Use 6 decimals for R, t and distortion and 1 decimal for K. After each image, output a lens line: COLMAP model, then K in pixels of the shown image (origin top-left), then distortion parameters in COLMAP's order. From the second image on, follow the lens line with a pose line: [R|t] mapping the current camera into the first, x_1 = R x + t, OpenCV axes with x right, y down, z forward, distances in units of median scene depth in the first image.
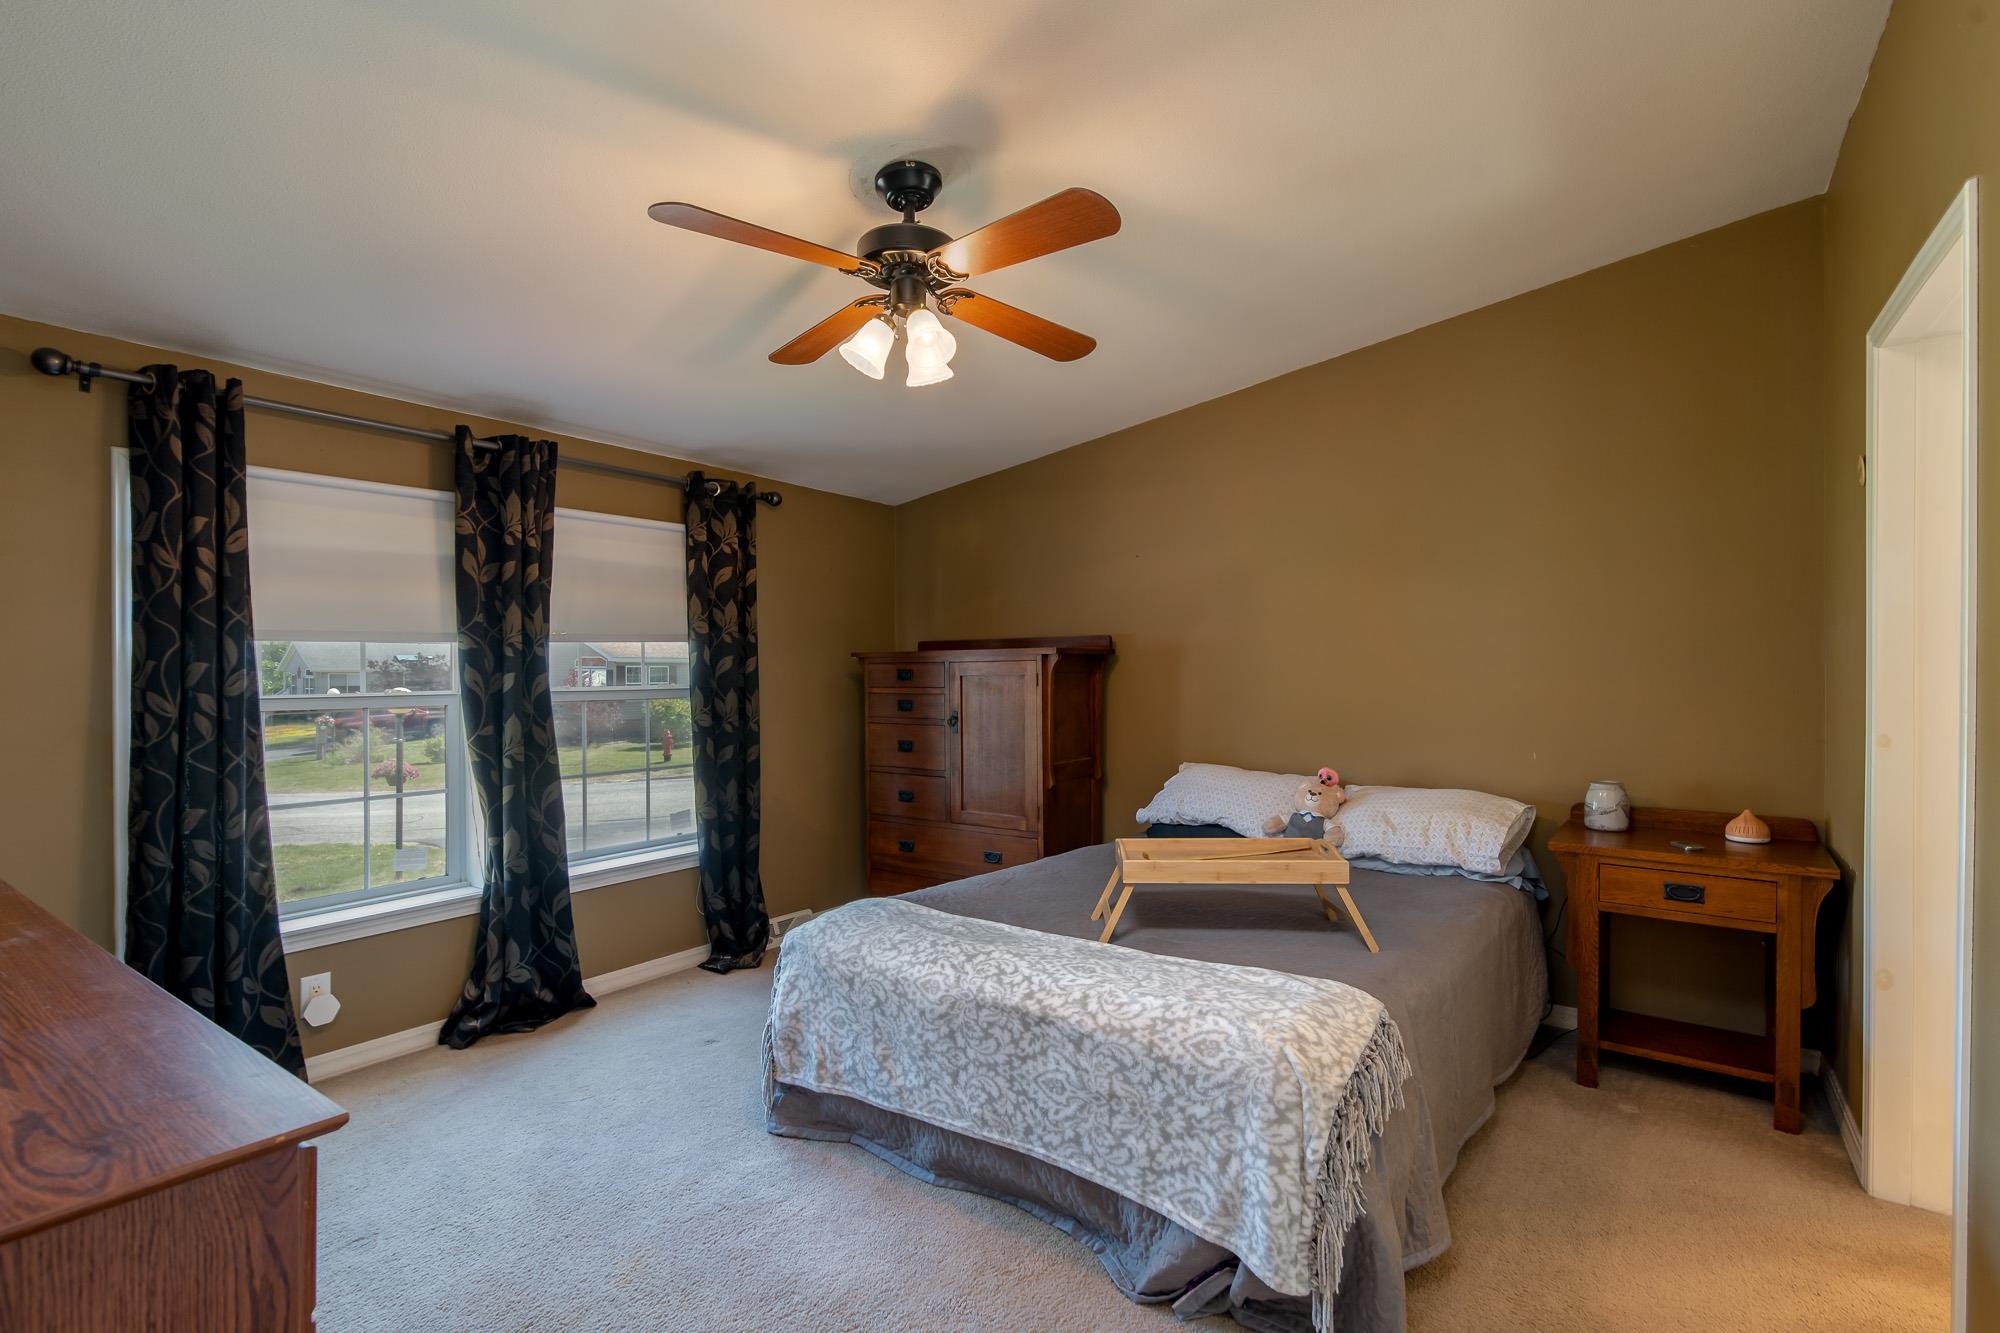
lens RADIAL K [[937.1, 0, 996.6], [0, 937.1, 670.3], [0, 0, 1]] dist [-0.002623, 0.001648]
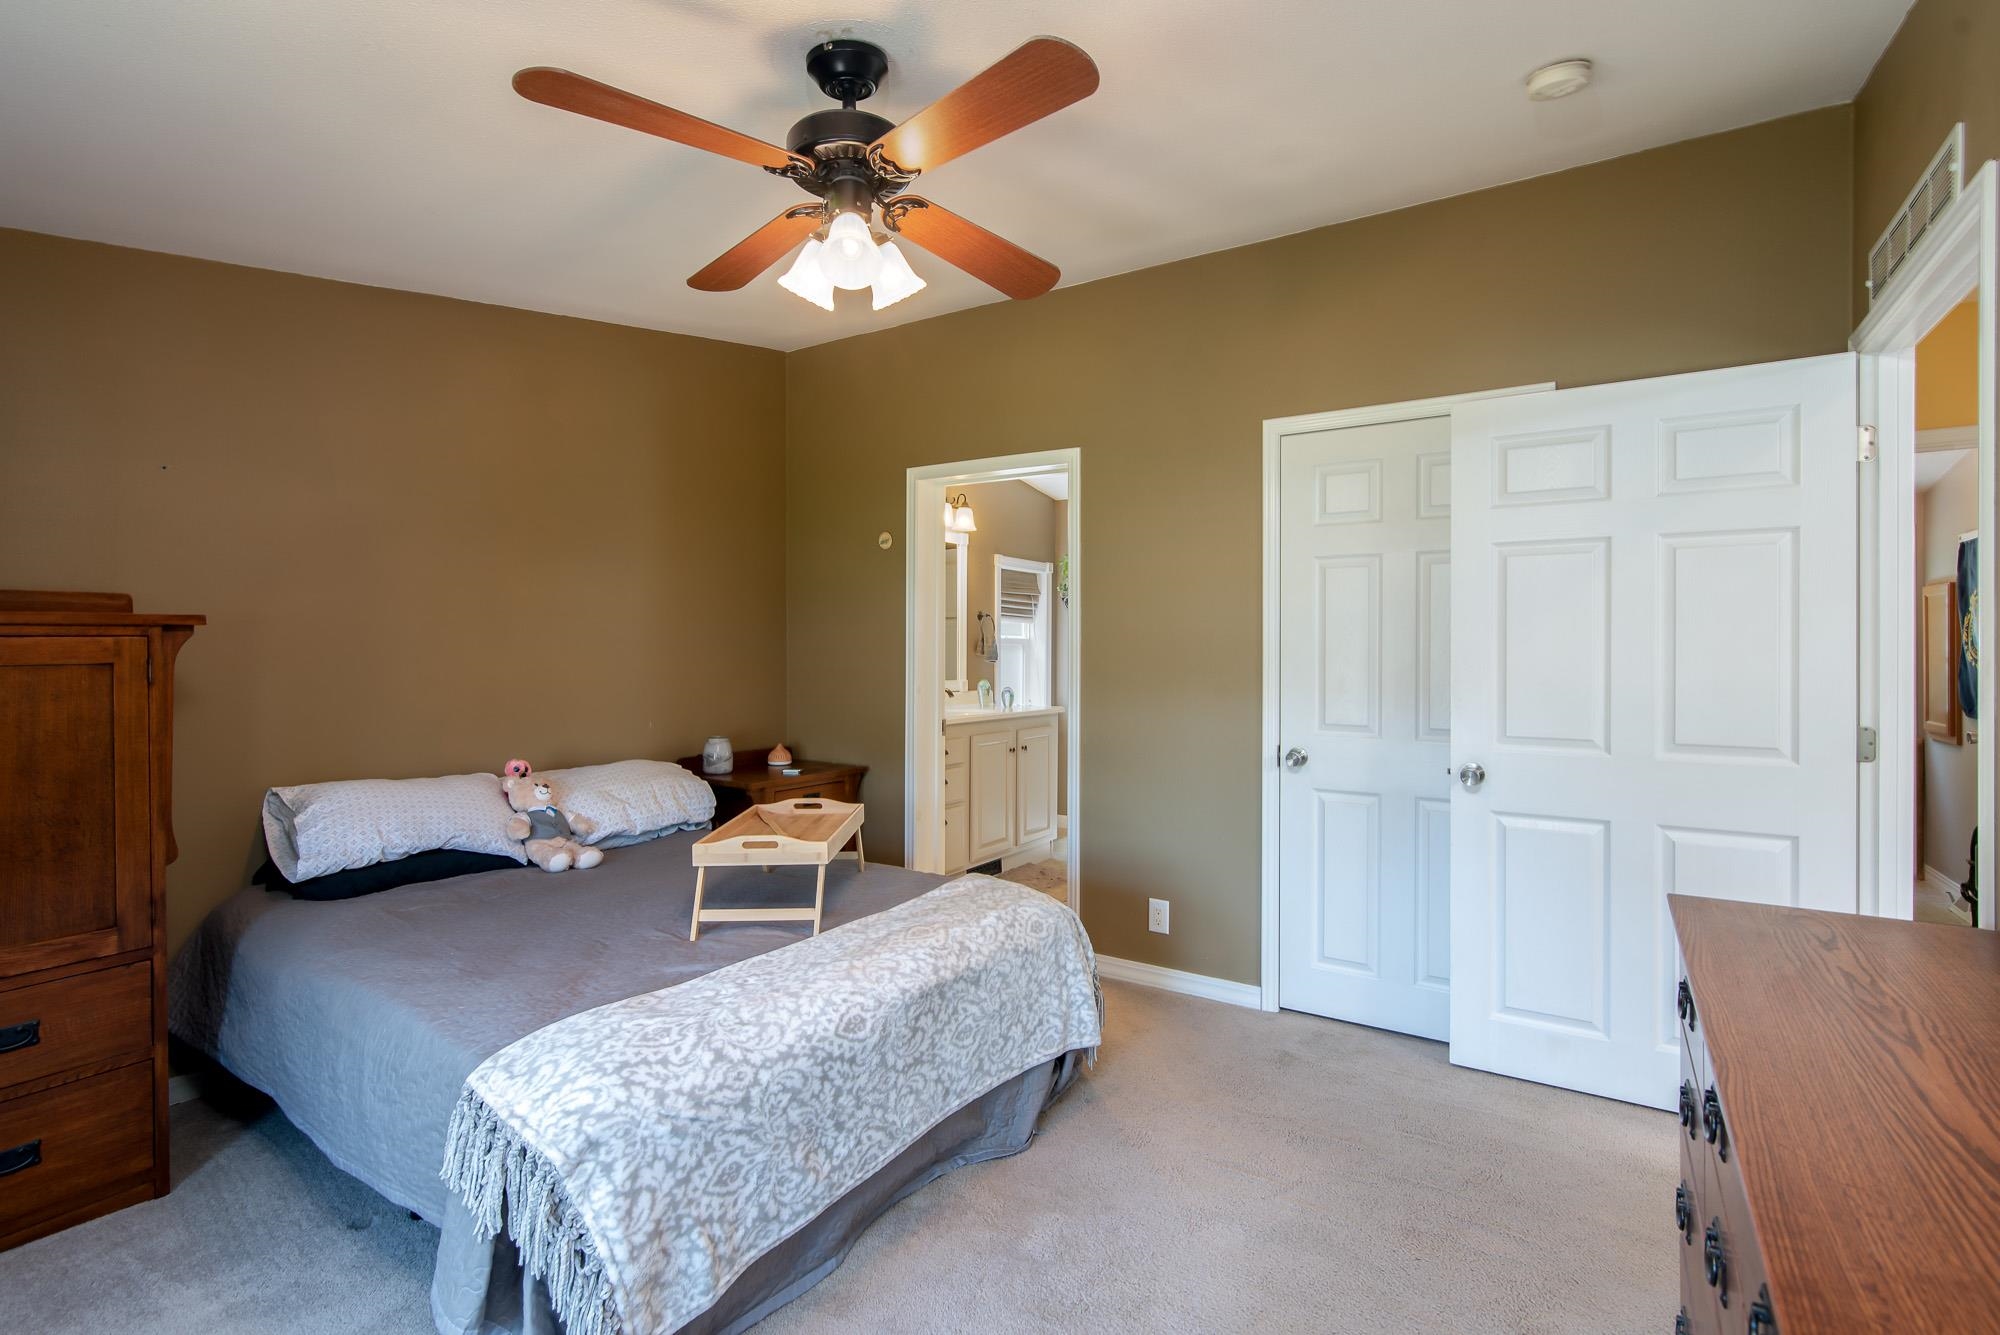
lens RADIAL K [[937.1, 0, 997.8], [0, 937.1, 654.9], [0, 0, 1]] dist [-0.002623, 0.001648]
pose [[-0.055032, -0.002486, 0.998481, -0.939826], [0.000489, 0.999997, 0.002516, -0.000498], [-0.998484, 0.000627, -0.055031, 0.931196]]
